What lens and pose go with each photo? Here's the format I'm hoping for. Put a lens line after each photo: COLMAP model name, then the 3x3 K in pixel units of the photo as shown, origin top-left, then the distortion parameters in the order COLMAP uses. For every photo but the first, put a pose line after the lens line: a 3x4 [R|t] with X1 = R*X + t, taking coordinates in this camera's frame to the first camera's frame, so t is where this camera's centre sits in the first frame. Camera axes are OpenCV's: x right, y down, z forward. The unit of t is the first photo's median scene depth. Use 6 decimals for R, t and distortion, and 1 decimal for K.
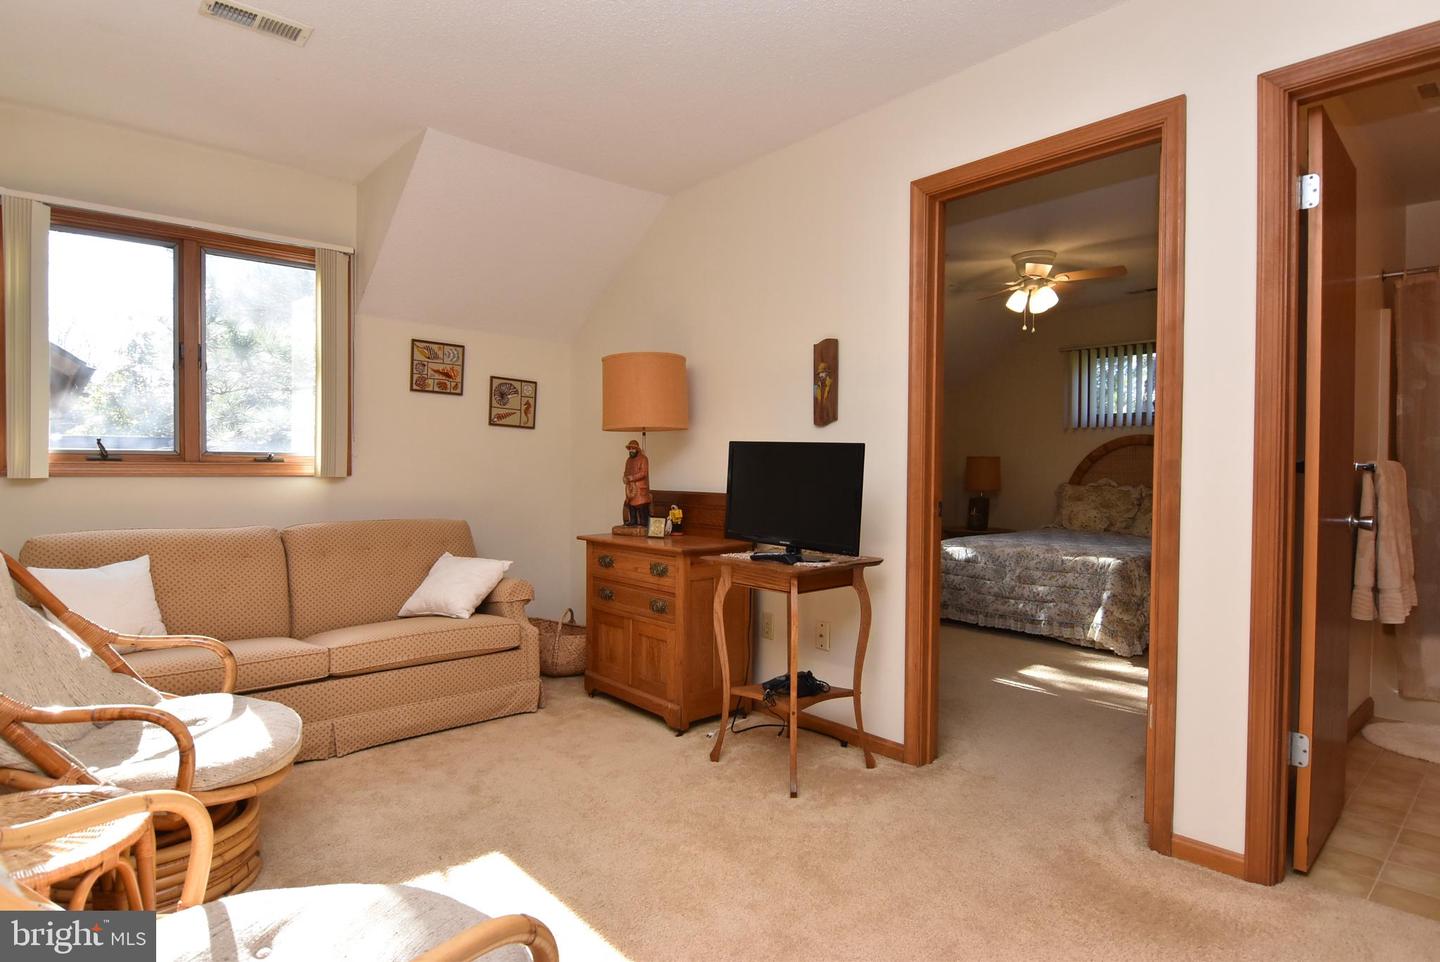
lens RADIAL K [[765.7, 0, 724.0], [0, 765.7, 480.4], [0, 0, 1]] dist [-0.007039, -0.008971]
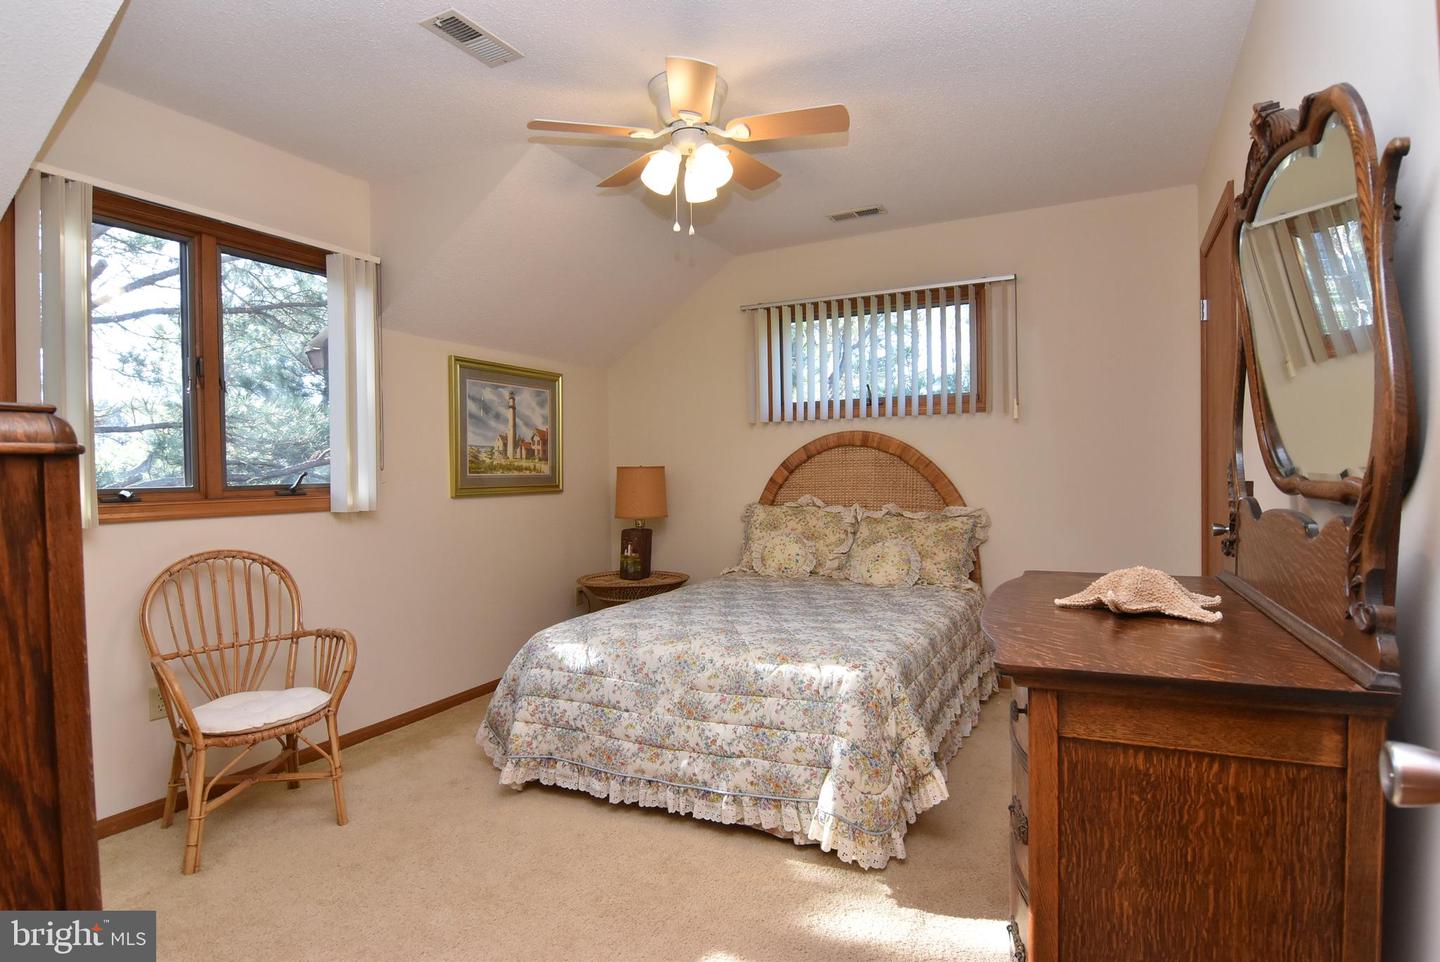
lens RADIAL K [[765.7, 0, 725.5], [0, 765.7, 473.6], [0, 0, 1]] dist [-0.007039, -0.008971]
pose [[0.926481, -0.025378, 0.375484, 0.216104], [0.030883, 0.999486, -0.008648, -0.023245], [-0.375072, 0.019608, 0.926788, 0.487844]]
